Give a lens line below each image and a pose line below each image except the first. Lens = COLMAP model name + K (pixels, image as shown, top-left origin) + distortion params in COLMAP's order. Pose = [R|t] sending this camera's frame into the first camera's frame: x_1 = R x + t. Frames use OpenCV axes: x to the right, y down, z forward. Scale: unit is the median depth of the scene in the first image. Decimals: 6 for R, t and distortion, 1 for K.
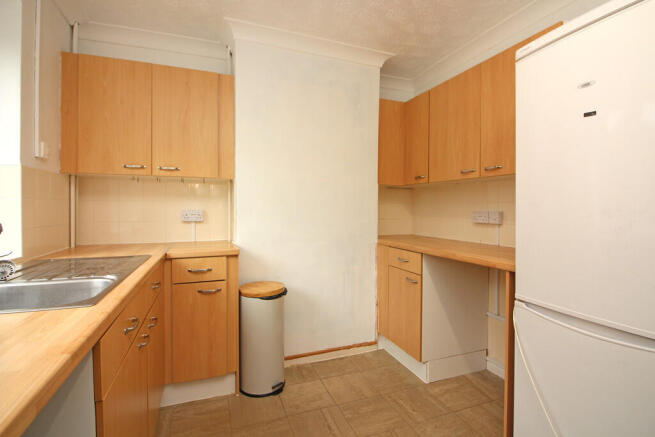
lens RADIAL K [[320.6, 0, 328.1], [0, 320.6, 214.0], [0, 0, 1]] dist [-0.016827, -0.000304]
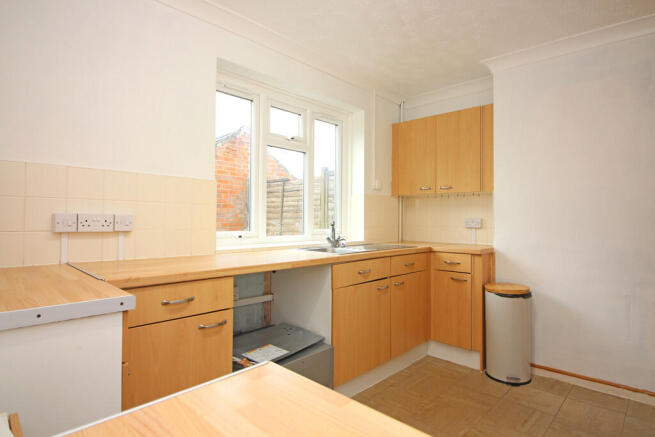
lens RADIAL K [[355.5, 0, 329.8], [0, 355.5, 219.3], [0, 0, 1]] dist [-0.011633, -0.007573]
pose [[0.429984, 0.006356, -0.902814, 0.681189], [-0.022817, 0.999732, -0.003828, 0.010798], [0.902548, 0.022245, 0.430014, -0.102730]]
